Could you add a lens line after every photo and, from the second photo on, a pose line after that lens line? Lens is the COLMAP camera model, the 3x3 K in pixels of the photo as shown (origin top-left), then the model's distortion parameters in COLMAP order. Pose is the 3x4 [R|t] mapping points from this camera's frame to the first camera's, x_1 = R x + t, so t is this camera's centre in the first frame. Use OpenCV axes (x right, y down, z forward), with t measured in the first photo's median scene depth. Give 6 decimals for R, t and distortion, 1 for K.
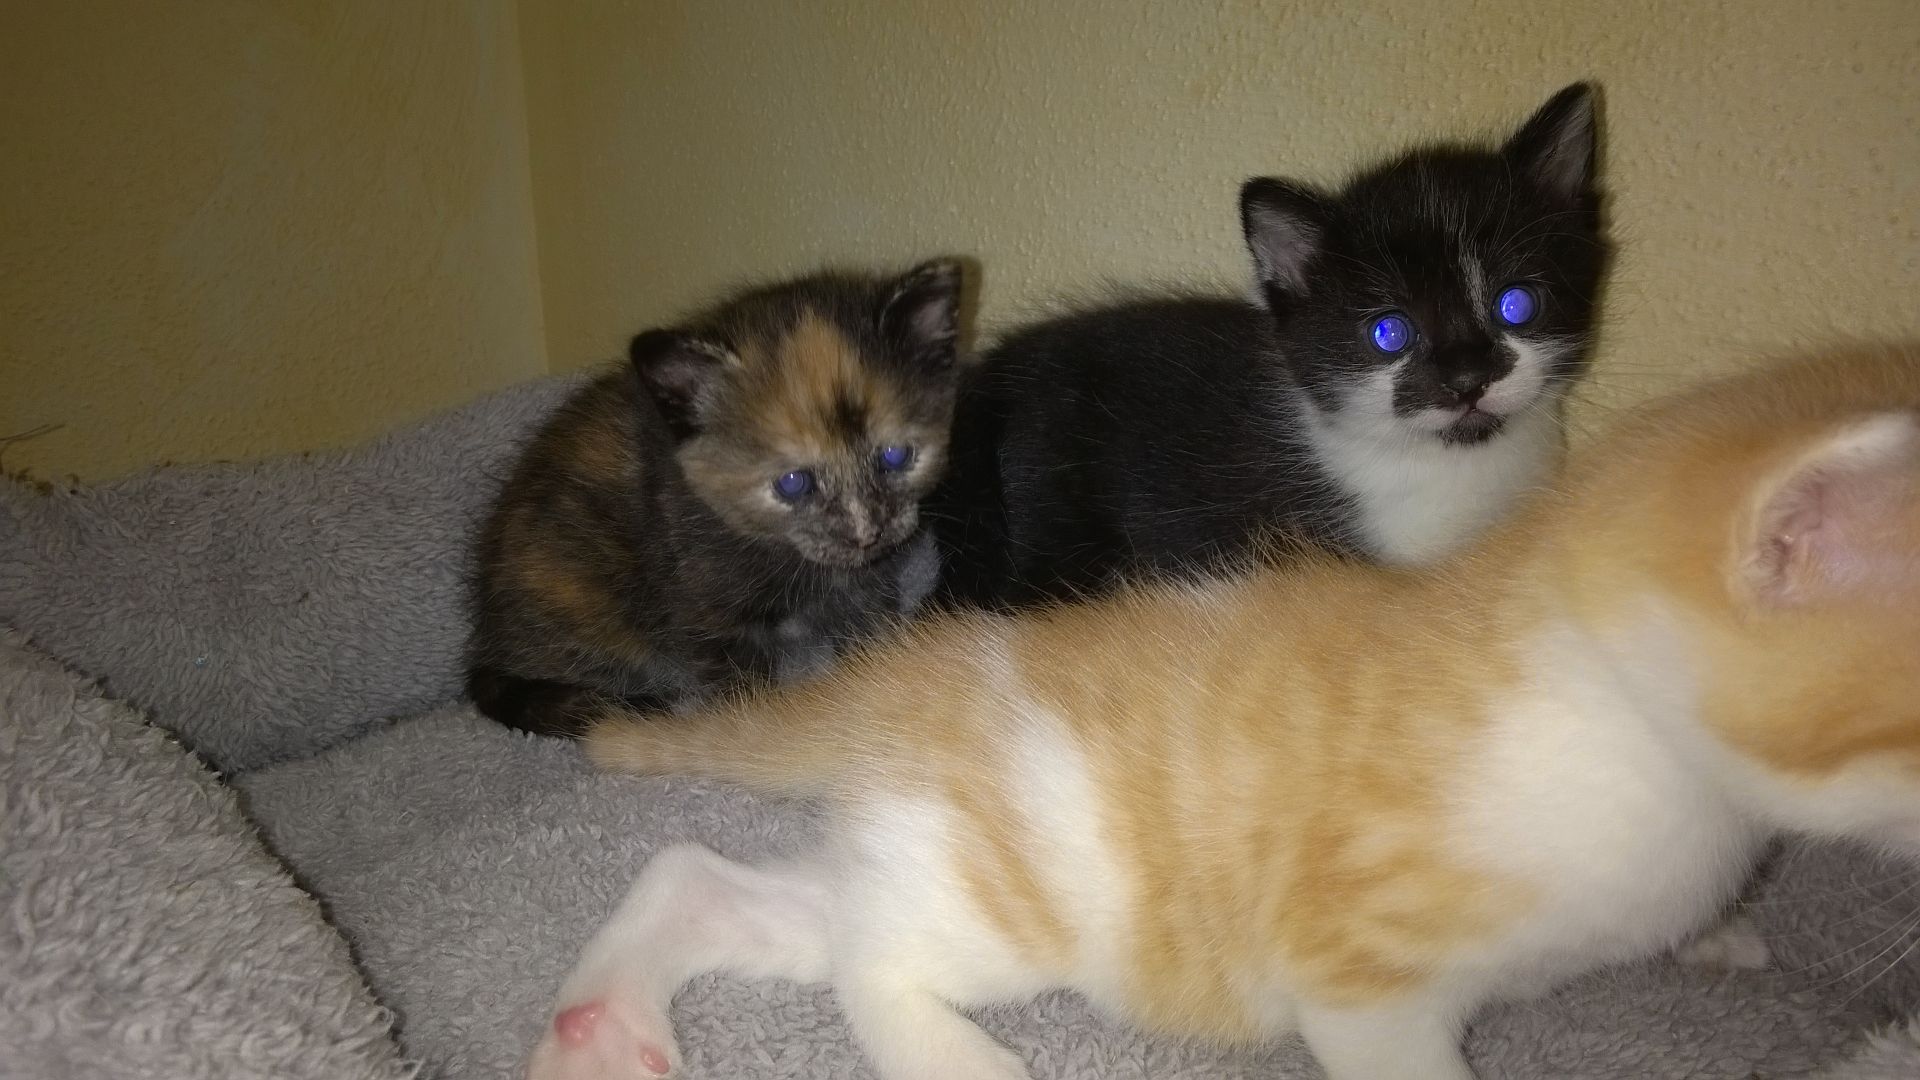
lens RADIAL K [[1518.5, 0, 972.5], [0, 1518.5, 549.9], [0, 0, 1]] dist [0.062732, -0.116119]
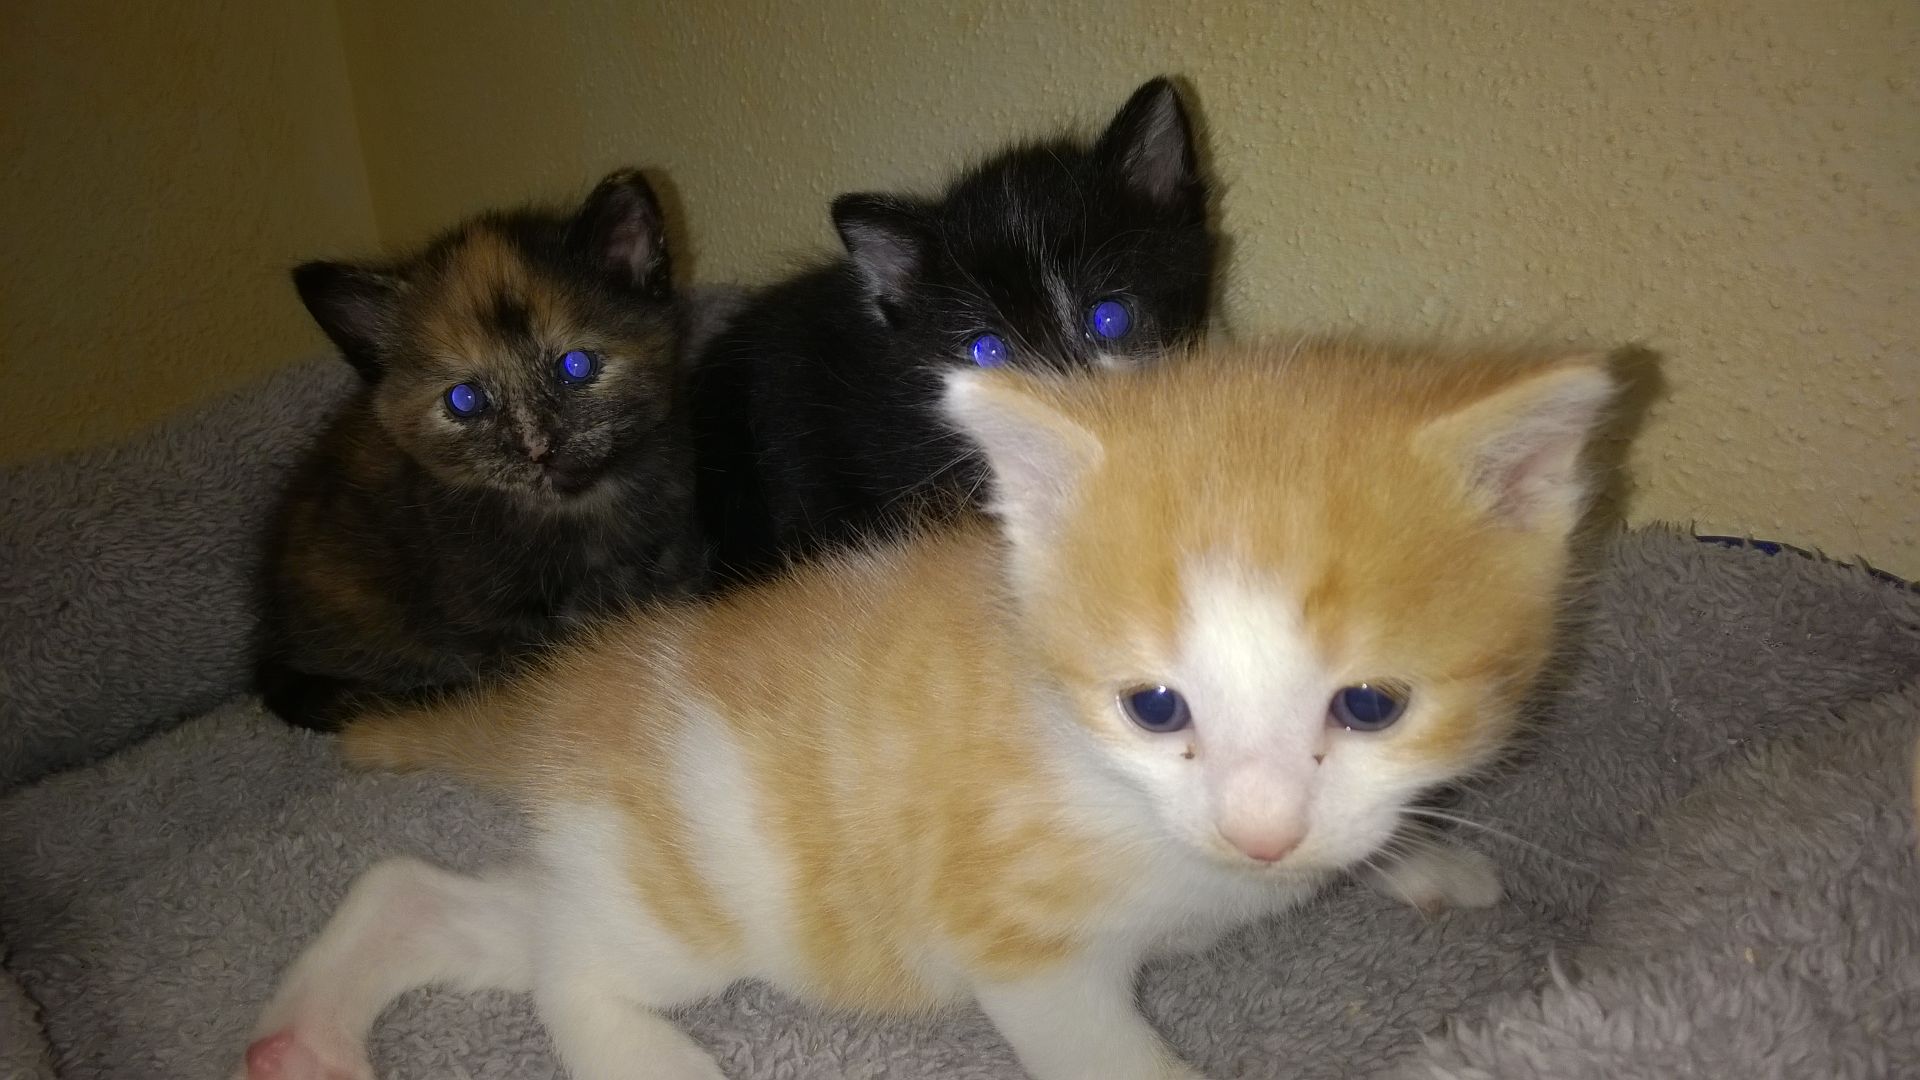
lens RADIAL K [[1518.5, 0, 972.5], [0, 1518.5, 549.9], [0, 0, 1]] dist [0.062732, -0.116119]
pose [[0.997999, -0.061831, 0.013230, 0.149946], [0.060724, 0.995552, 0.072032, -0.044807], [-0.017624, -0.071084, 0.997315, 0.013786]]
